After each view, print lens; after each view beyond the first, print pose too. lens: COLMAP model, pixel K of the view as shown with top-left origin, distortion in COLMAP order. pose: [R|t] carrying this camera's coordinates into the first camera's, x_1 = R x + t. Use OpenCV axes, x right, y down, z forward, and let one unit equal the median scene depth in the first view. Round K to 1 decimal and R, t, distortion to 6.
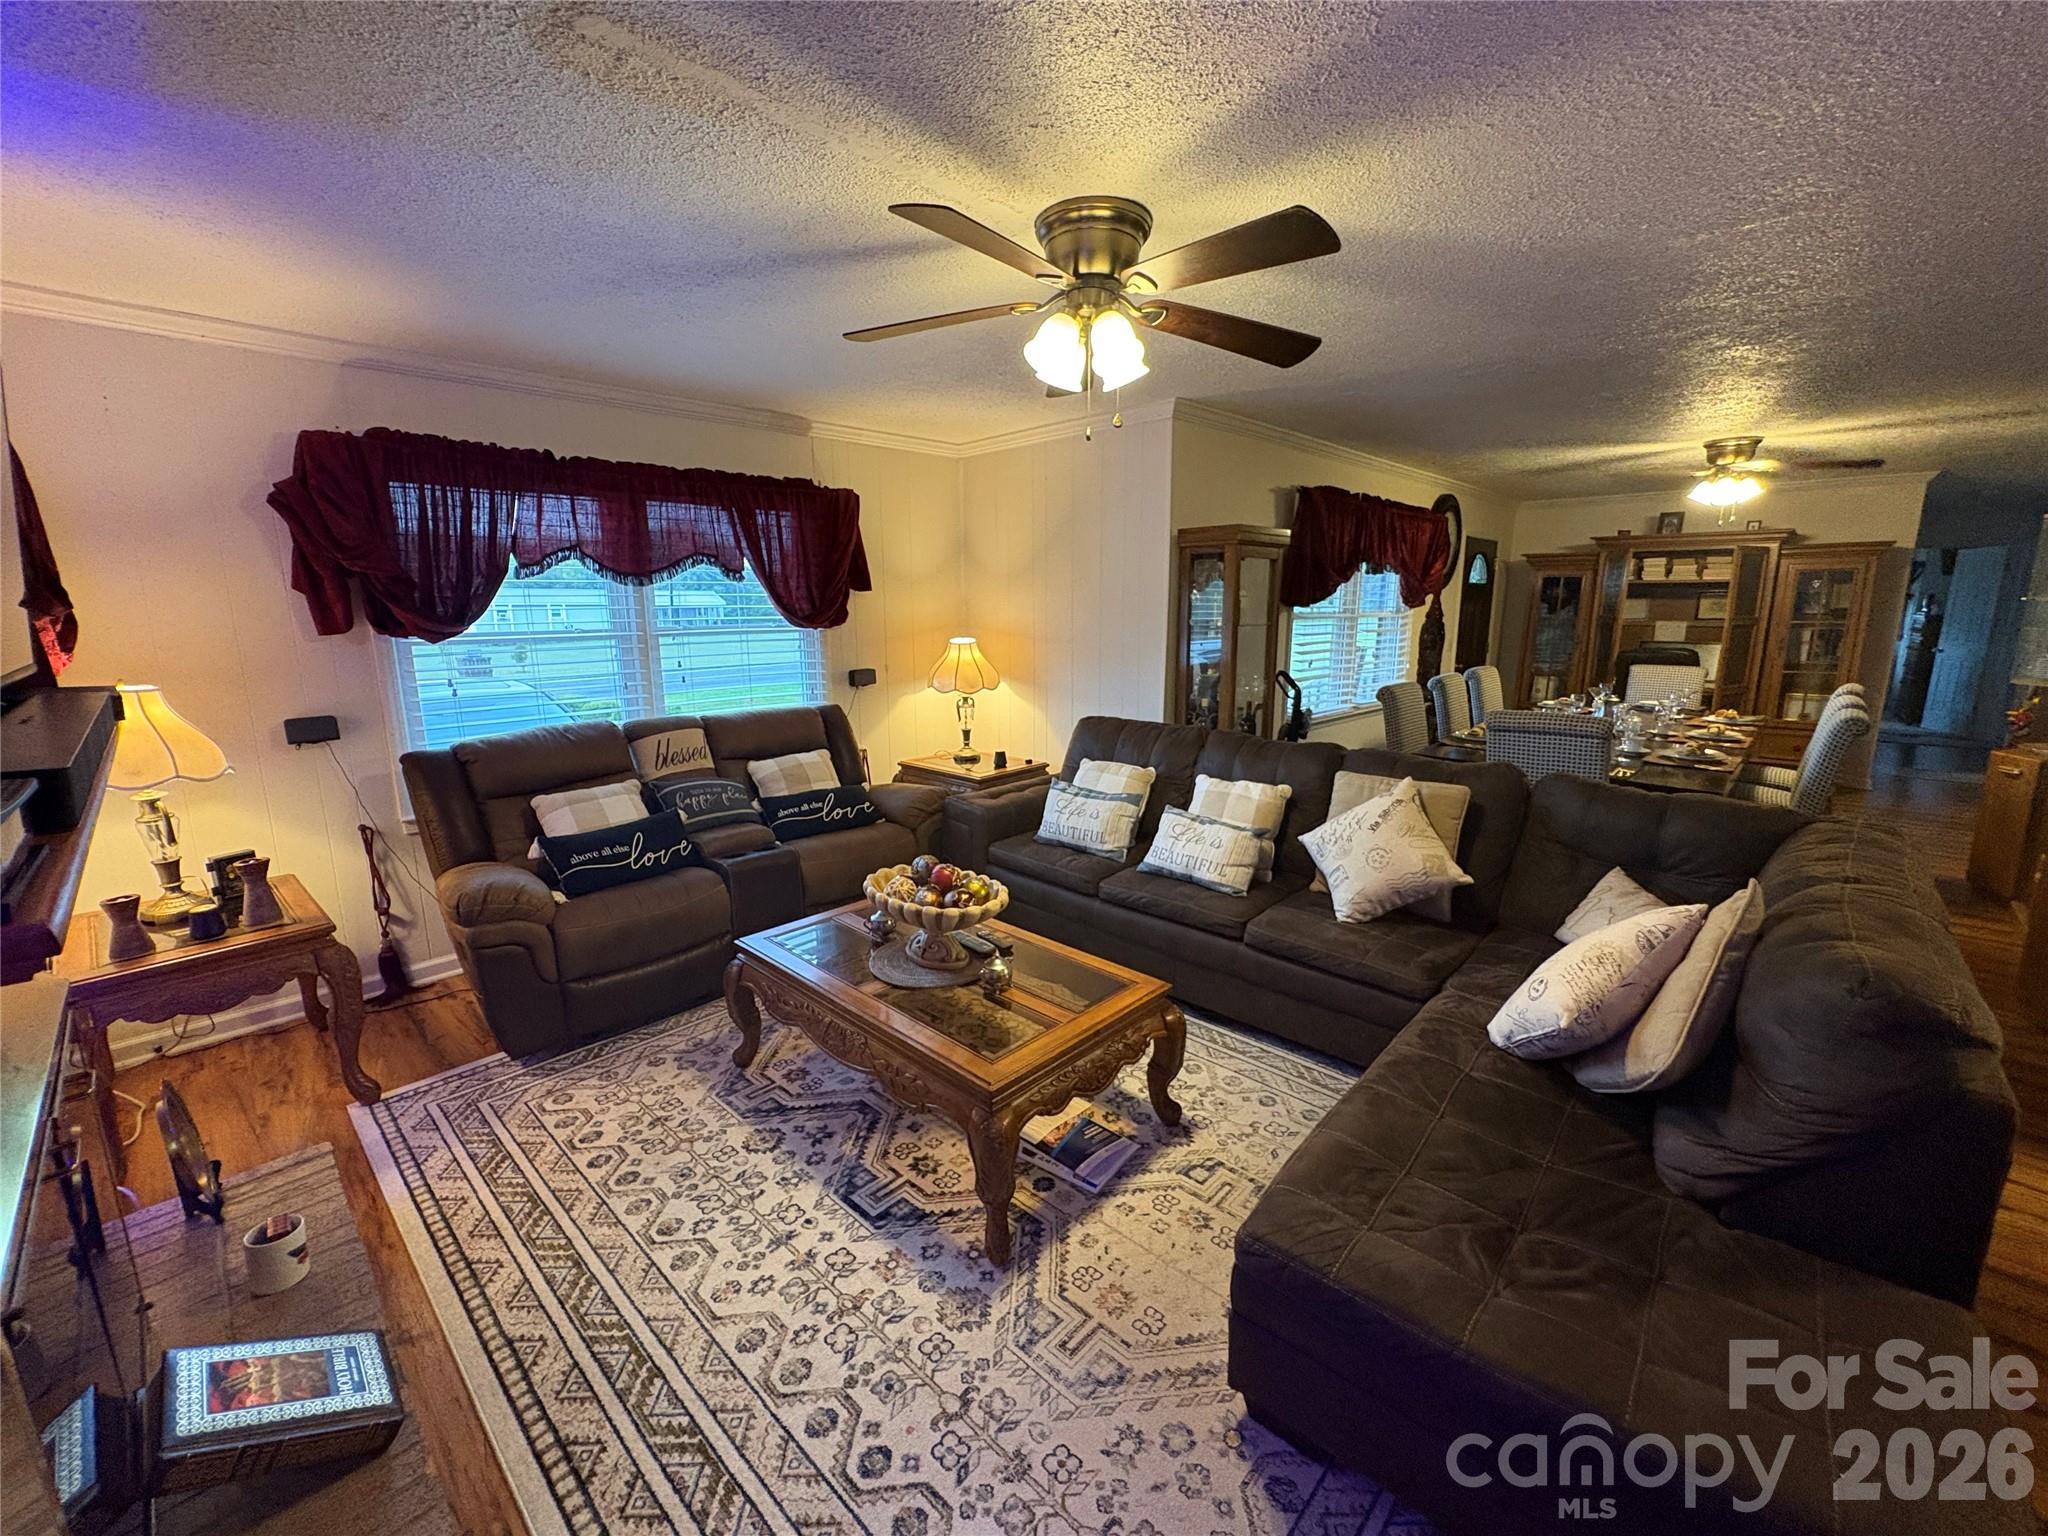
lens RADIAL K [[818.2, 0, 1024.0], [0, 818.2, 768.0], [0, 0, 1]] dist [0.000655, 0.000023]
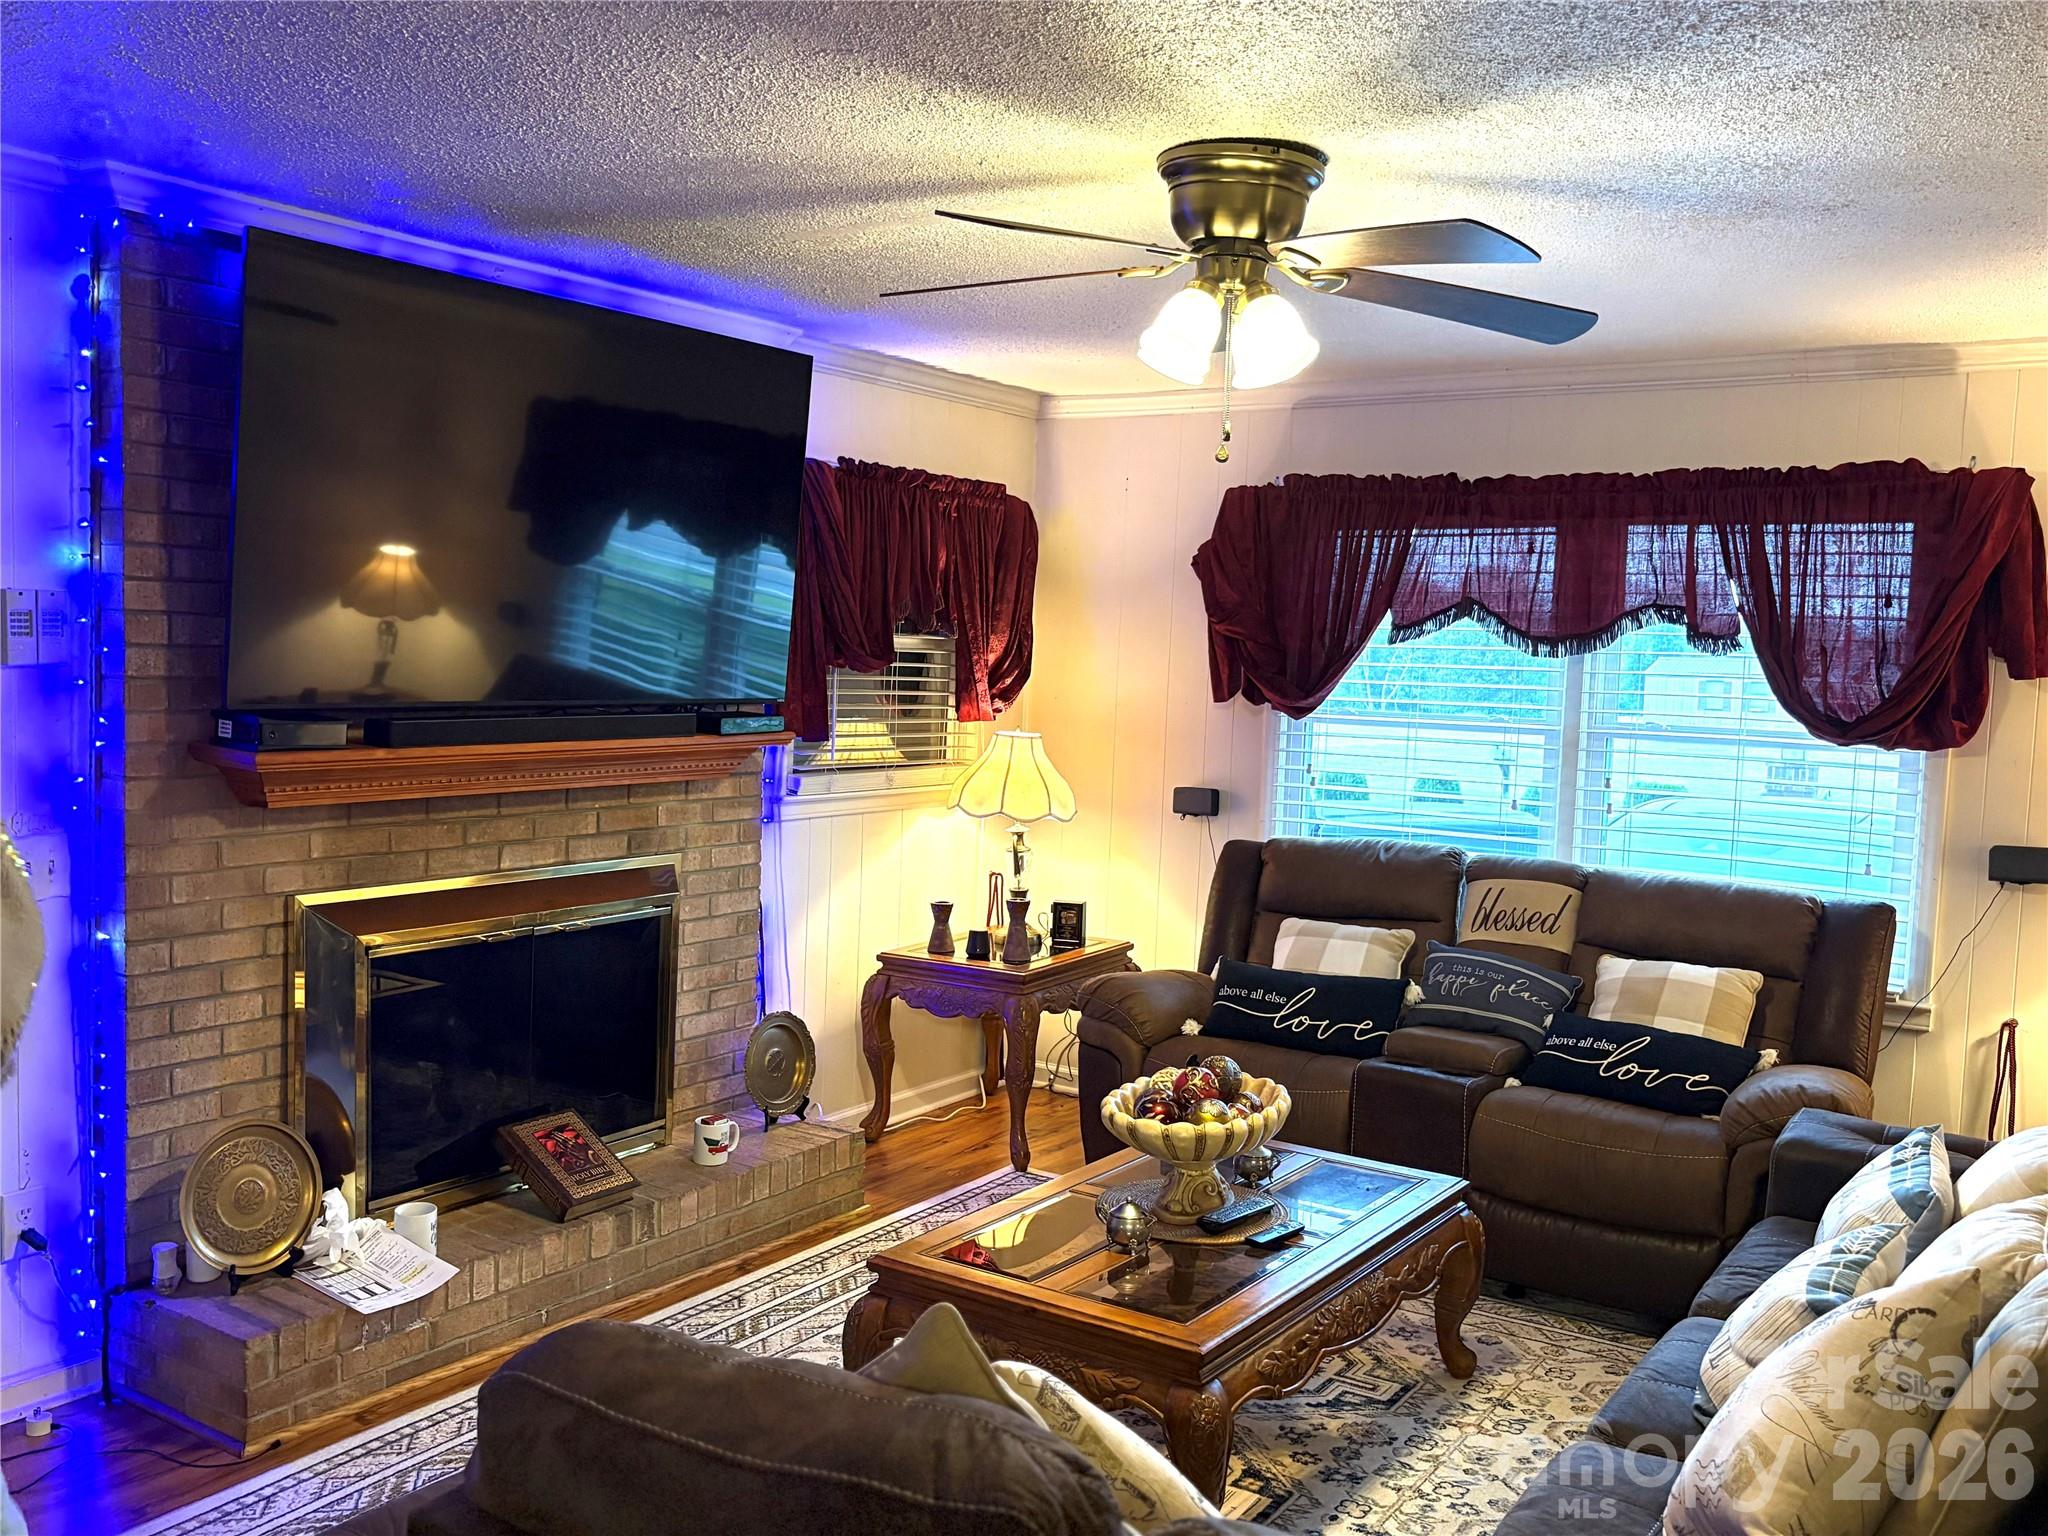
lens RADIAL K [[1783.2, 0, 1024.0], [0, 1783.2, 768.0], [0, 0, 1]] dist [0.012459, 0.006182]
pose [[0.168314, 0.079581, -0.982516, 0.740579], [-0.230728, 0.972227, 0.039222, -0.081724], [0.958350, 0.220092, 0.182001, 0.304980]]
